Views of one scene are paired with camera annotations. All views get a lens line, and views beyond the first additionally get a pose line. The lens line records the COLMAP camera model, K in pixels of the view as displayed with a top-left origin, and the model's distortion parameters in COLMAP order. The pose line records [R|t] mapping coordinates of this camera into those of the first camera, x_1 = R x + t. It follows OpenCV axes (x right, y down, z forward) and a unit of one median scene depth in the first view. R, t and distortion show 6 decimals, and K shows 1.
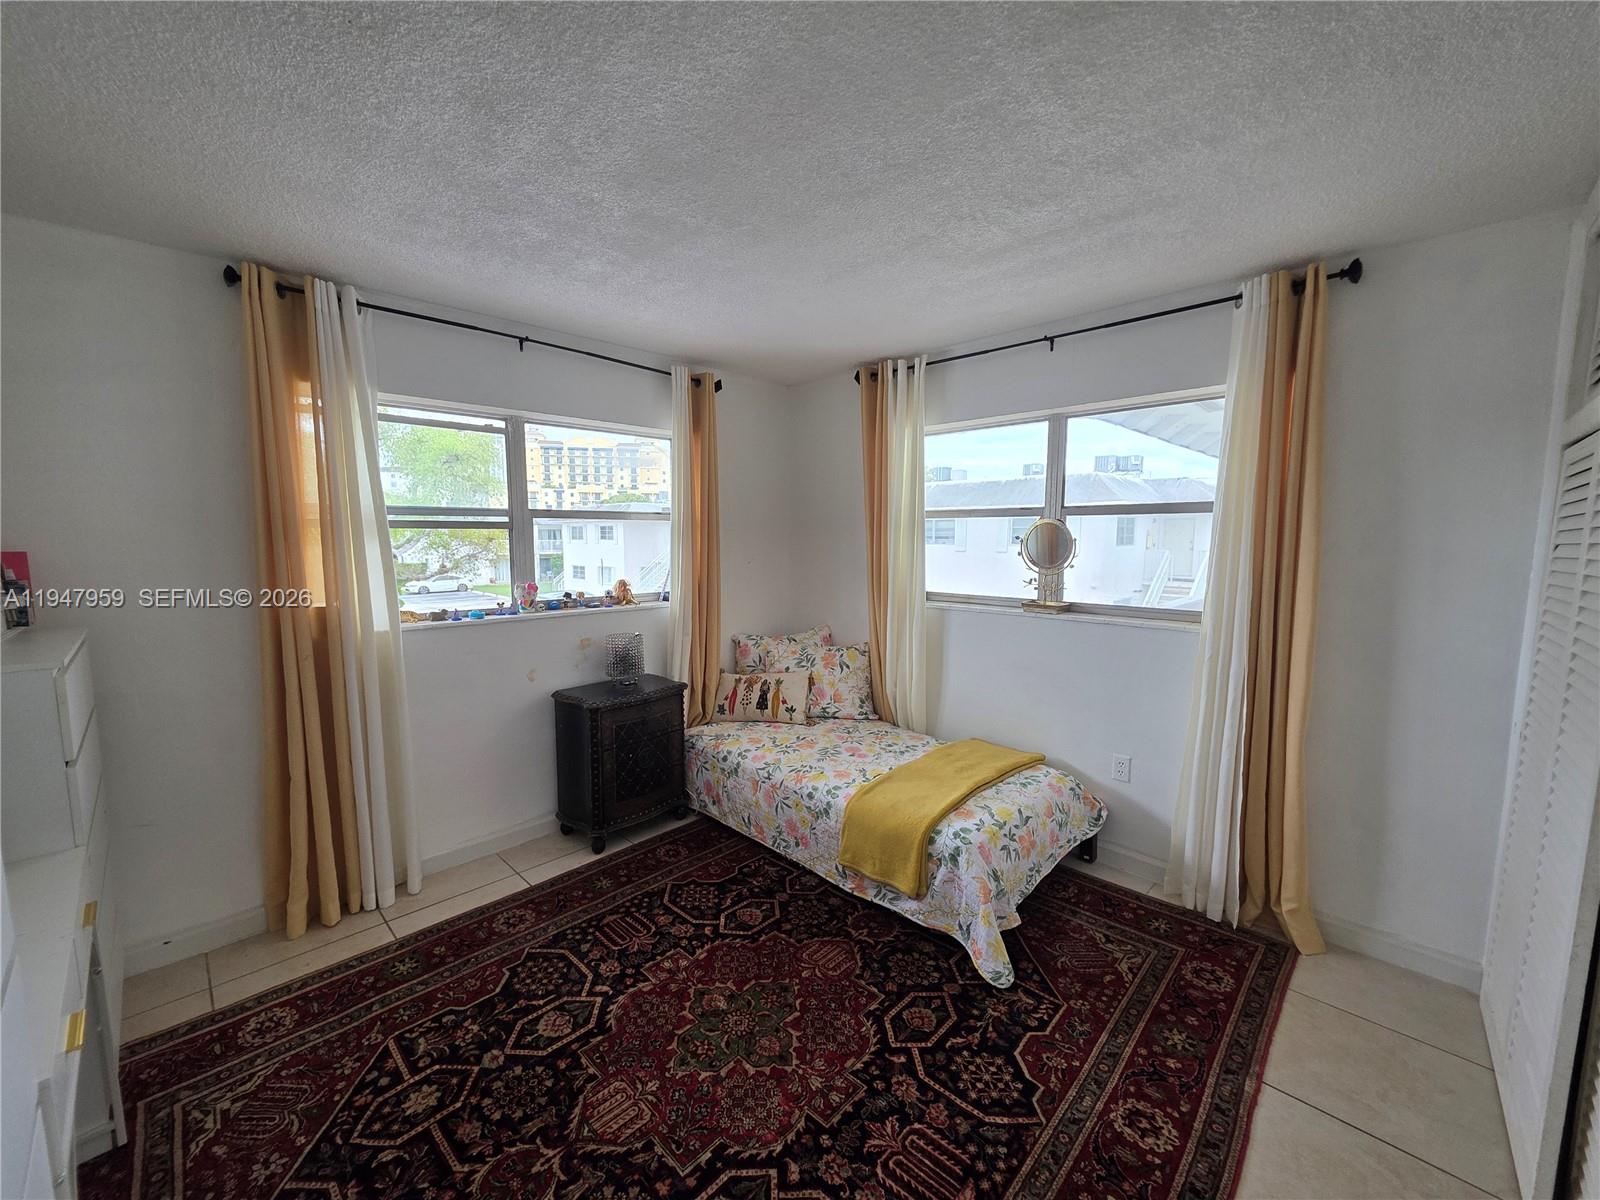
lens RADIAL K [[636.9, 0, 795.0], [0, 636.9, 601.4], [0, 0, 1]] dist [0.000075, -0.000668]
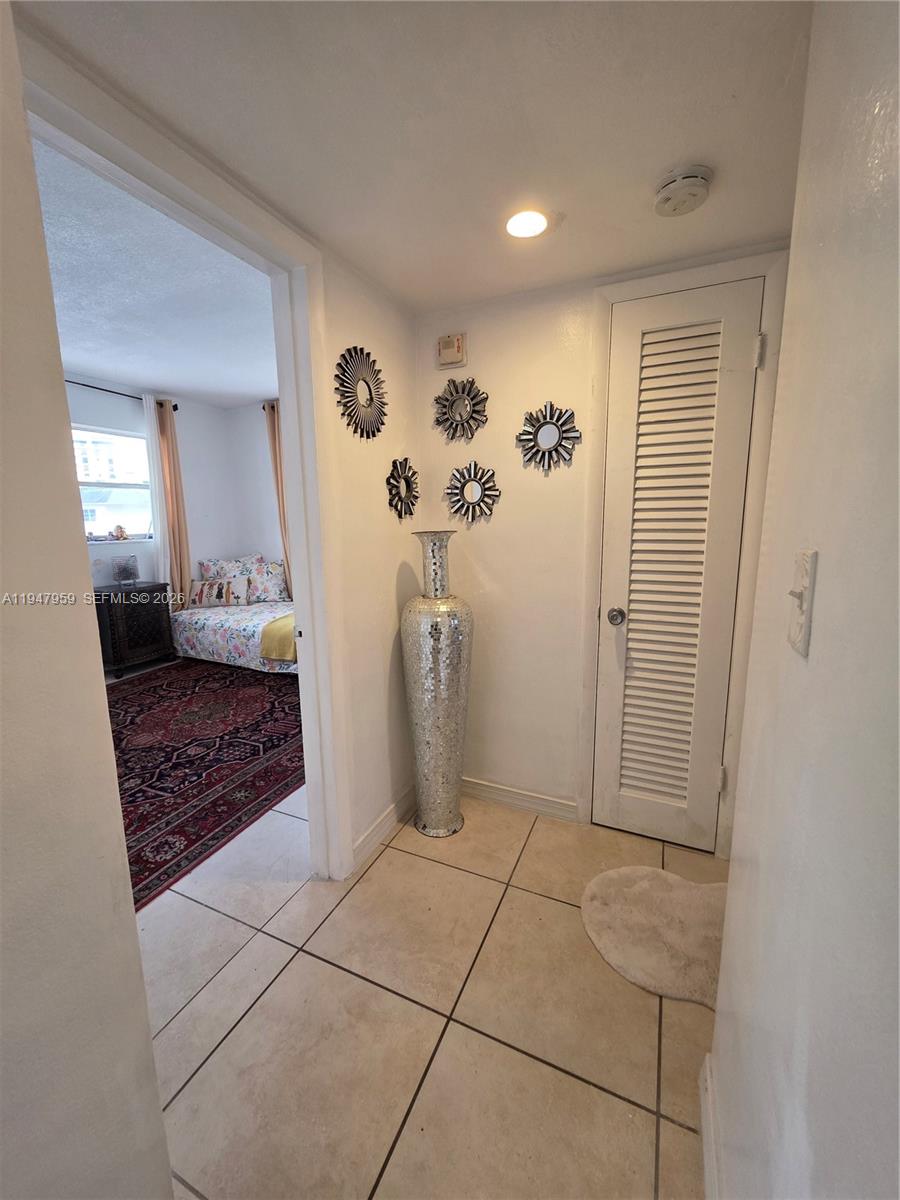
lens RADIAL K [[477.7, 0, 446.6], [0, 477.7, 593.9], [0, 0, 1]] dist [0.000075, -0.000668]
pose [[0.938086, -0.067958, 0.339672, 0.104688], [0.048491, 0.996675, 0.065484, 0.119112], [-0.342993, -0.044958, 0.938262, -0.523791]]
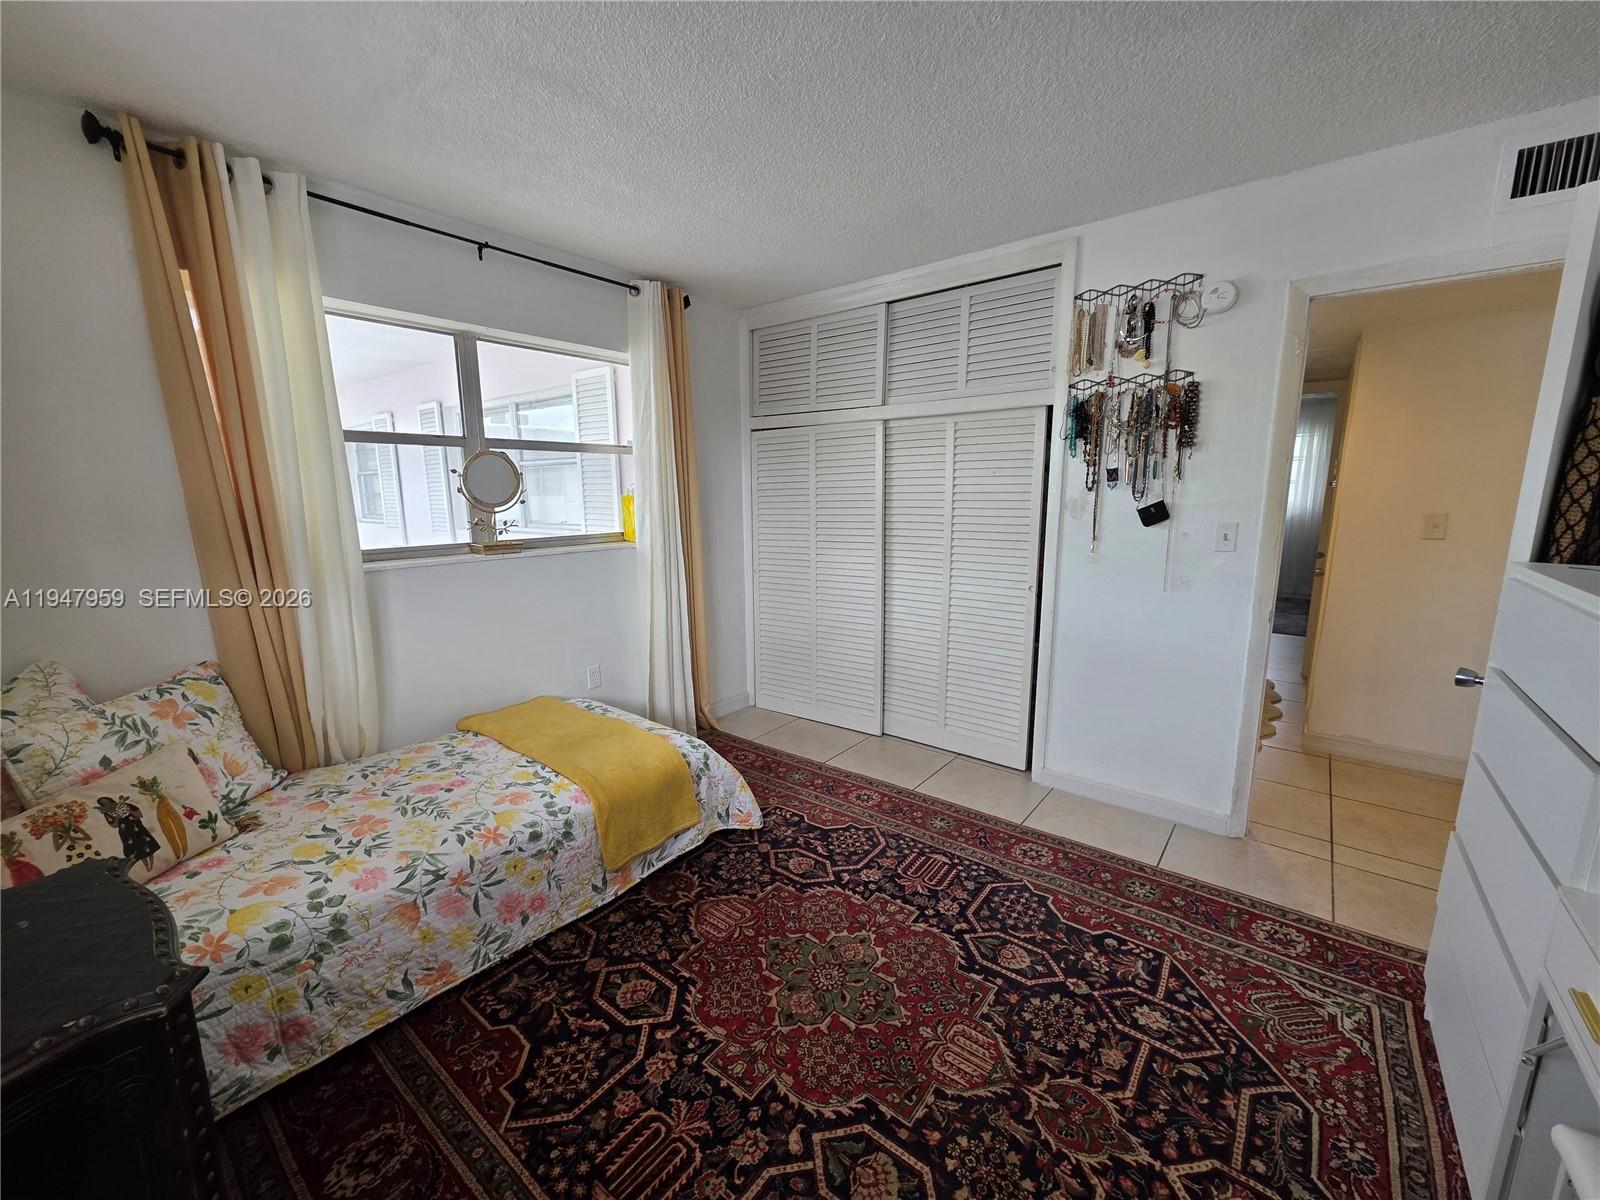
lens RADIAL K [[636.9, 0, 790.0], [0, 636.9, 602.6], [0, 0, 1]] dist [0.000075, -0.000668]
pose [[-0.095015, -0.174892, 0.979992, -0.584645], [0.112893, 0.976202, 0.185161, -0.038758], [-0.989054, 0.128227, -0.073010, 0.676475]]
